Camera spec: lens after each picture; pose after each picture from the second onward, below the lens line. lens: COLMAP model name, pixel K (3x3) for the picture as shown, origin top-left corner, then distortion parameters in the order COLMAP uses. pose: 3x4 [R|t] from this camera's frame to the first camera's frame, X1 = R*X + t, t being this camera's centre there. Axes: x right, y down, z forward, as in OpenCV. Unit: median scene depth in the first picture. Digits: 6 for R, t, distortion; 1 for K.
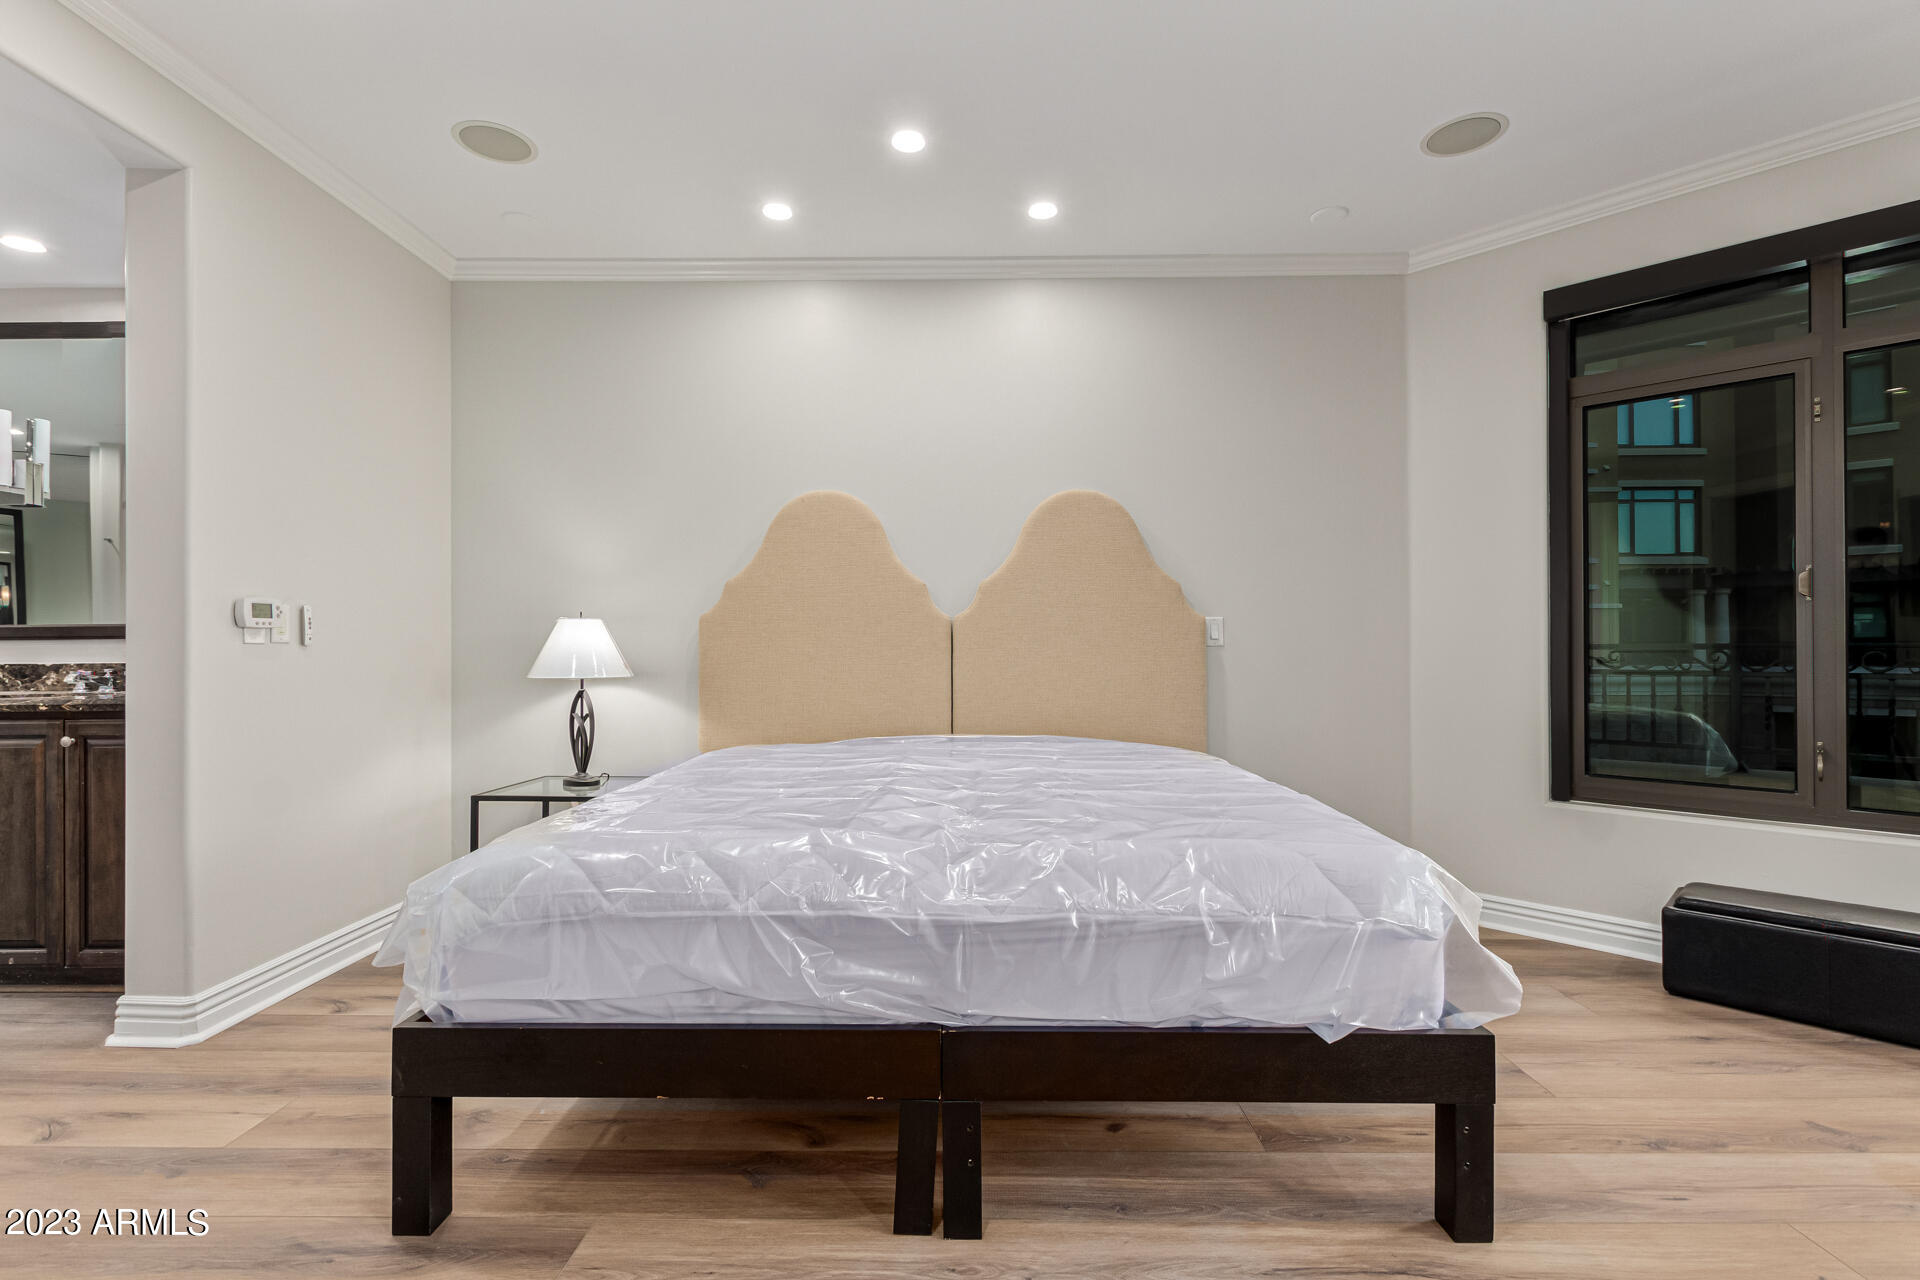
lens RADIAL K [[878.1, 0, 962.6], [0, 878.1, 643.6], [0, 0, 1]] dist [0.008319, -0.003068]
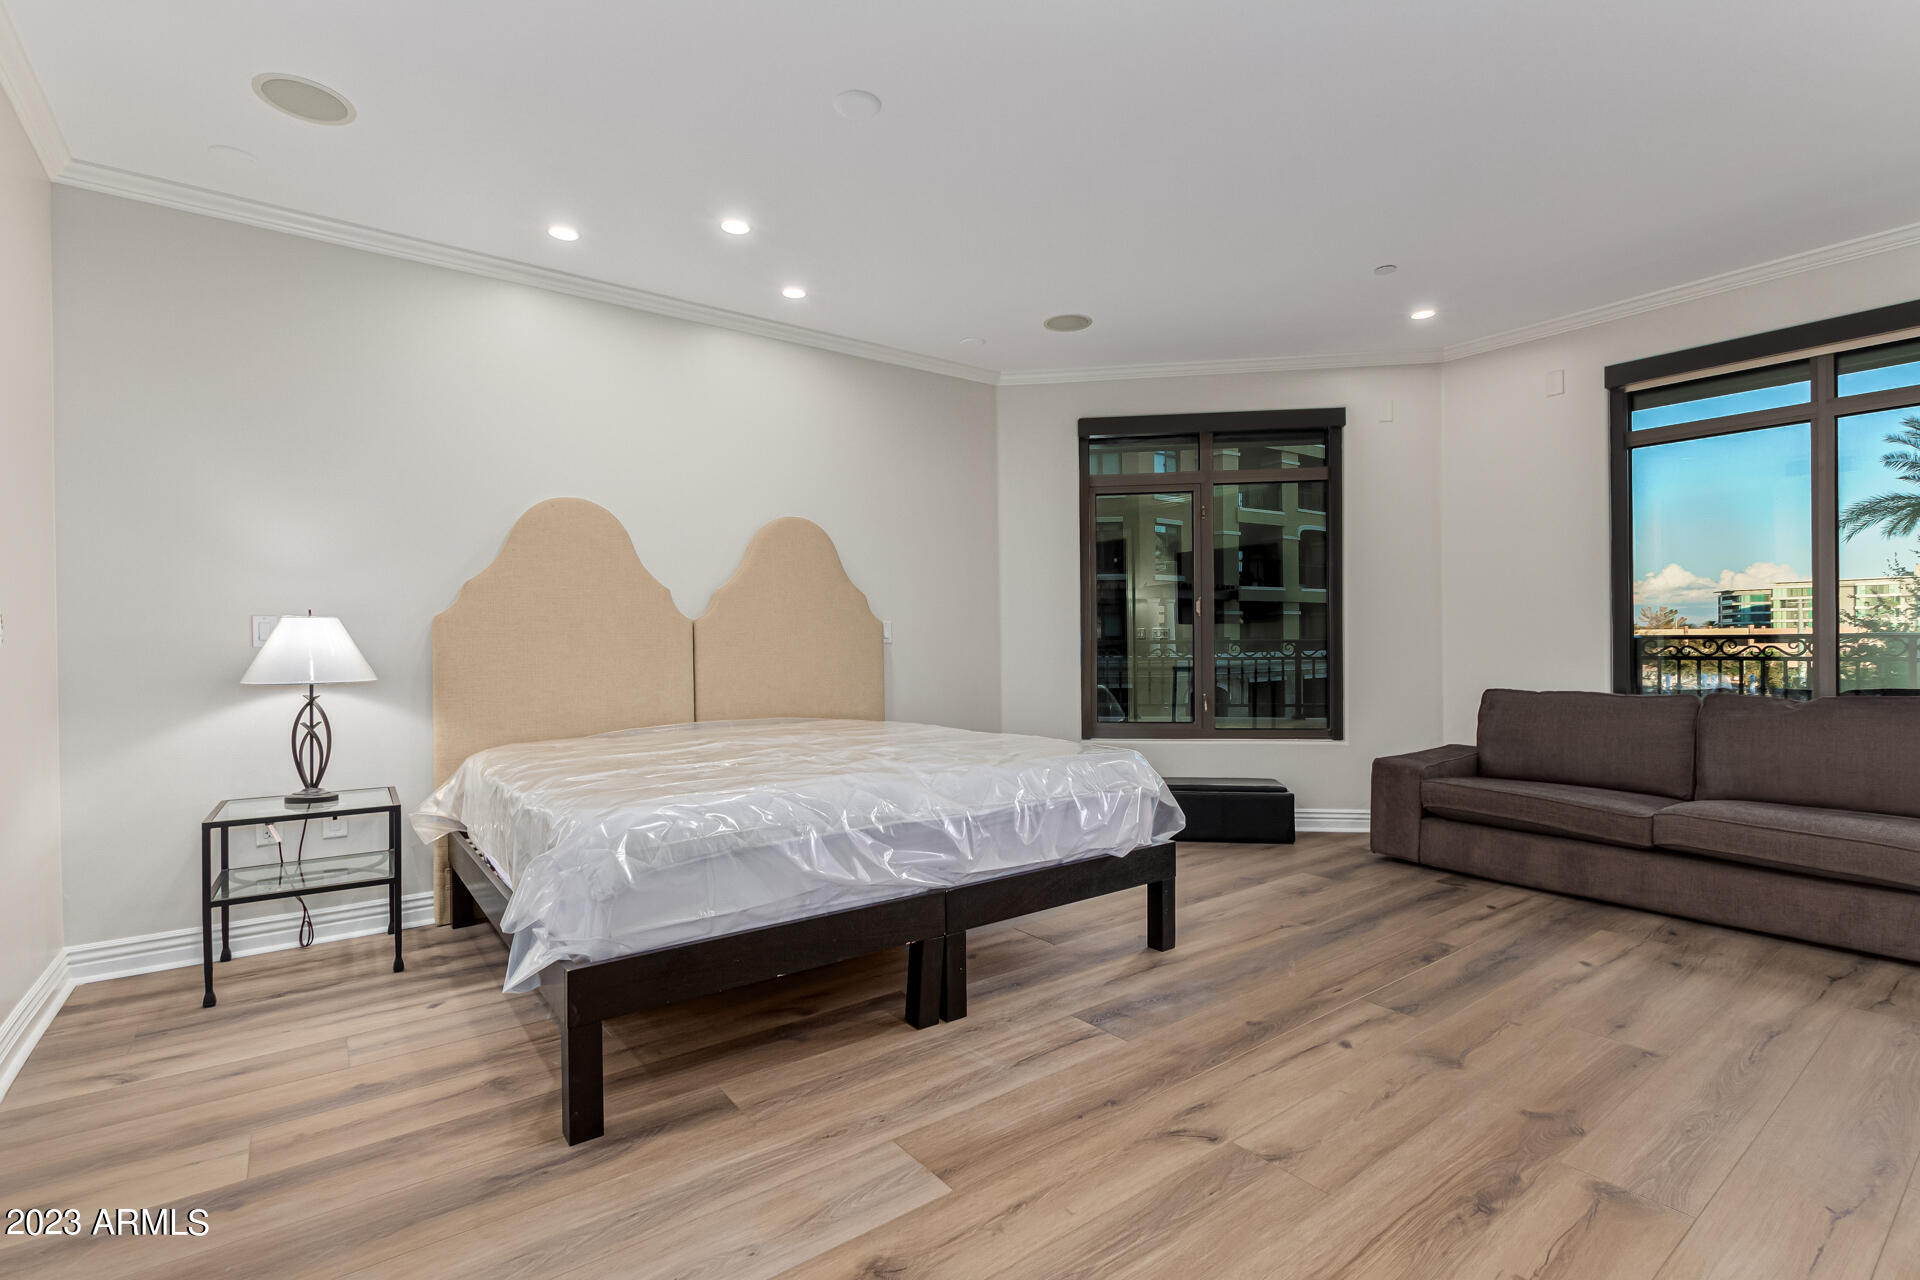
lens RADIAL K [[878.1, 0, 960.0], [0, 878.1, 643.7], [0, 0, 1]] dist [0.008319, -0.003068]
pose [[0.794527, -0.006666, 0.607192, -0.804848], [0.004133, 0.999976, 0.005570, -0.005687], [-0.607215, -0.001916, 0.794536, -0.215996]]
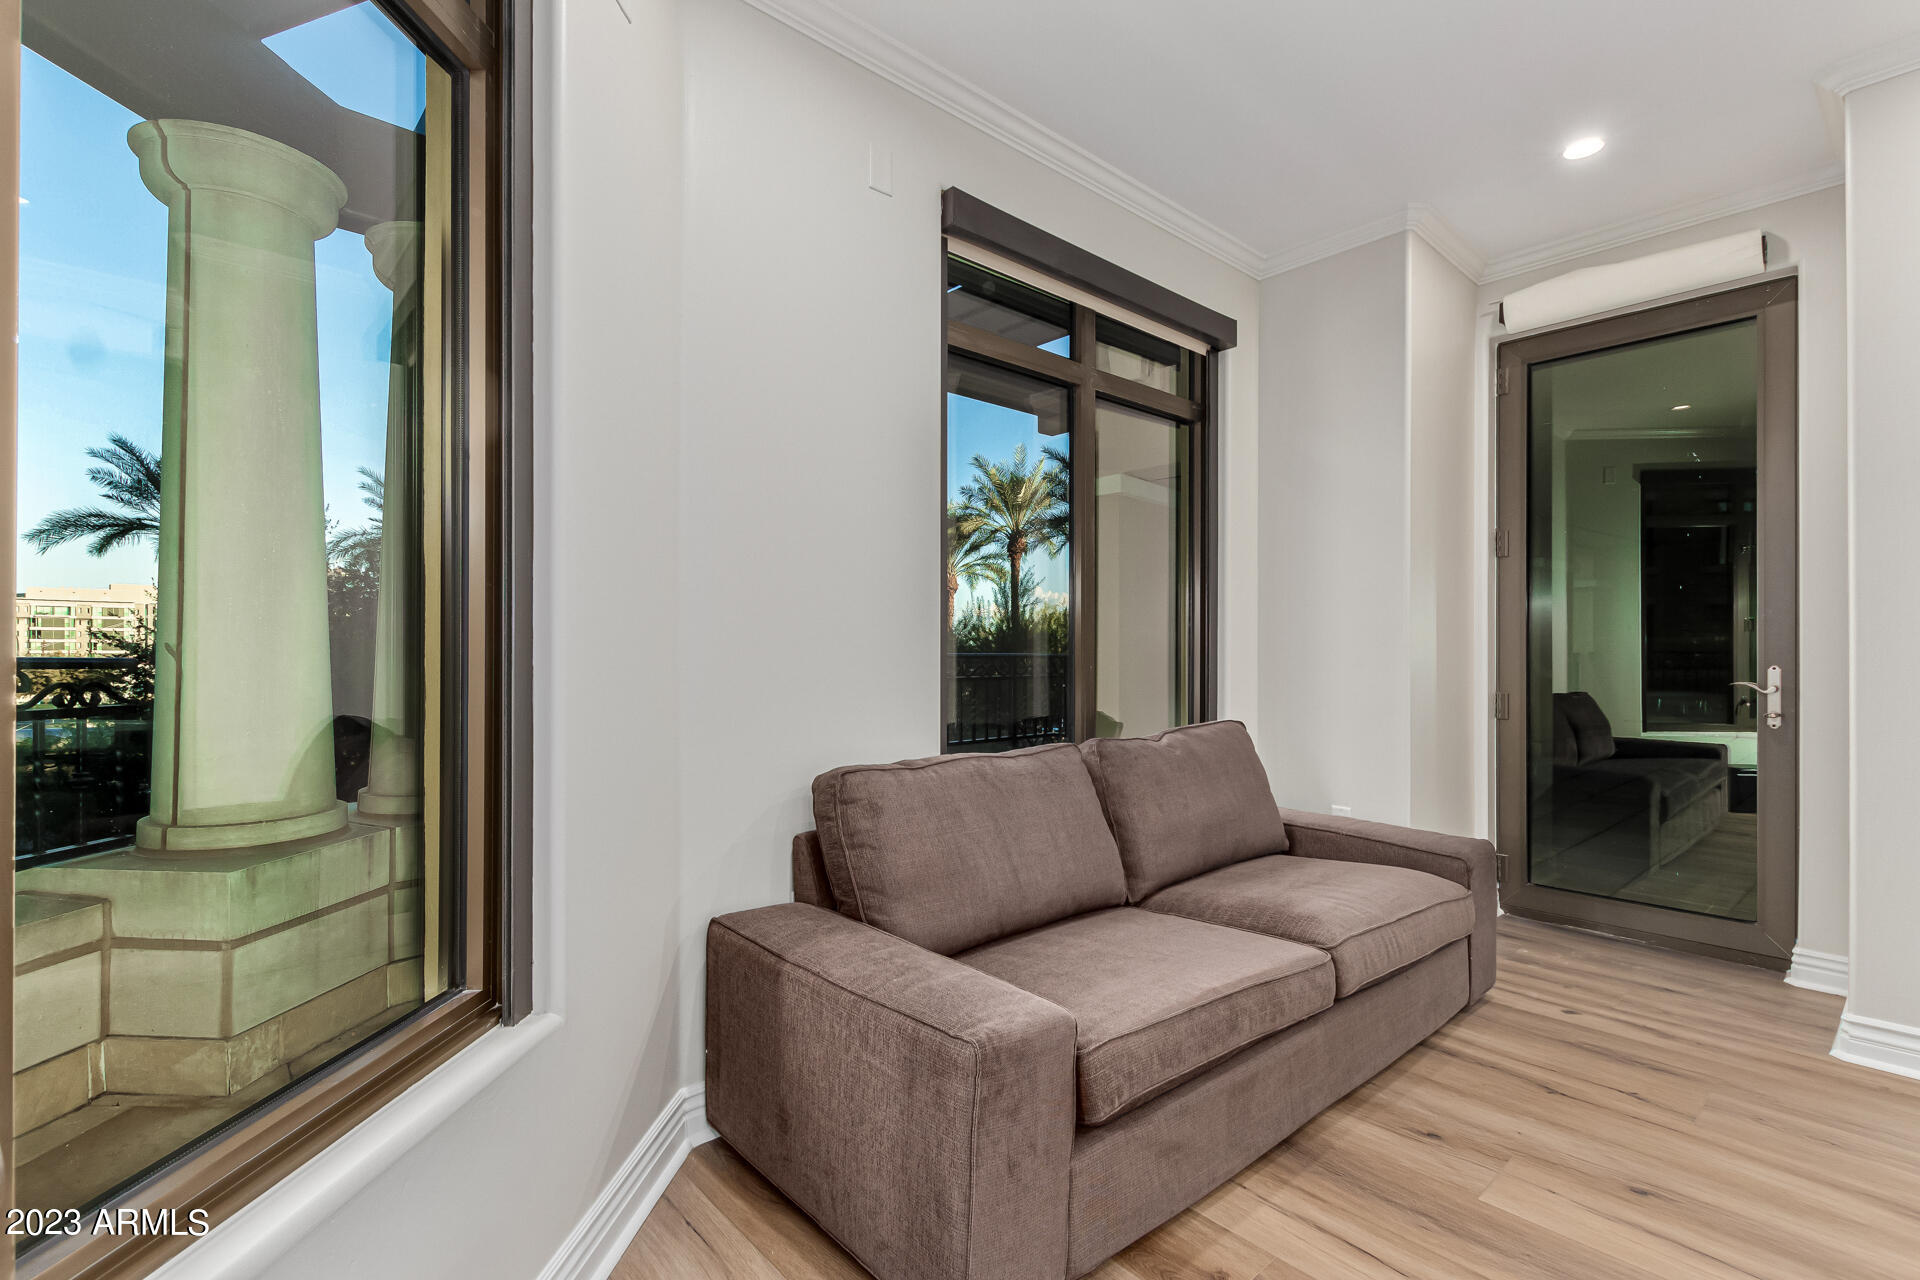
lens RADIAL K [[878.1, 0, 968.4], [0, 878.1, 646.6], [0, 0, 1]] dist [0.008319, -0.003068]
pose [[-0.668143, 0.007843, 0.743992, 0.896648], [0.002024, 0.999960, -0.008723, -0.014432], [-0.744030, -0.004323, -0.668132, 1.434371]]
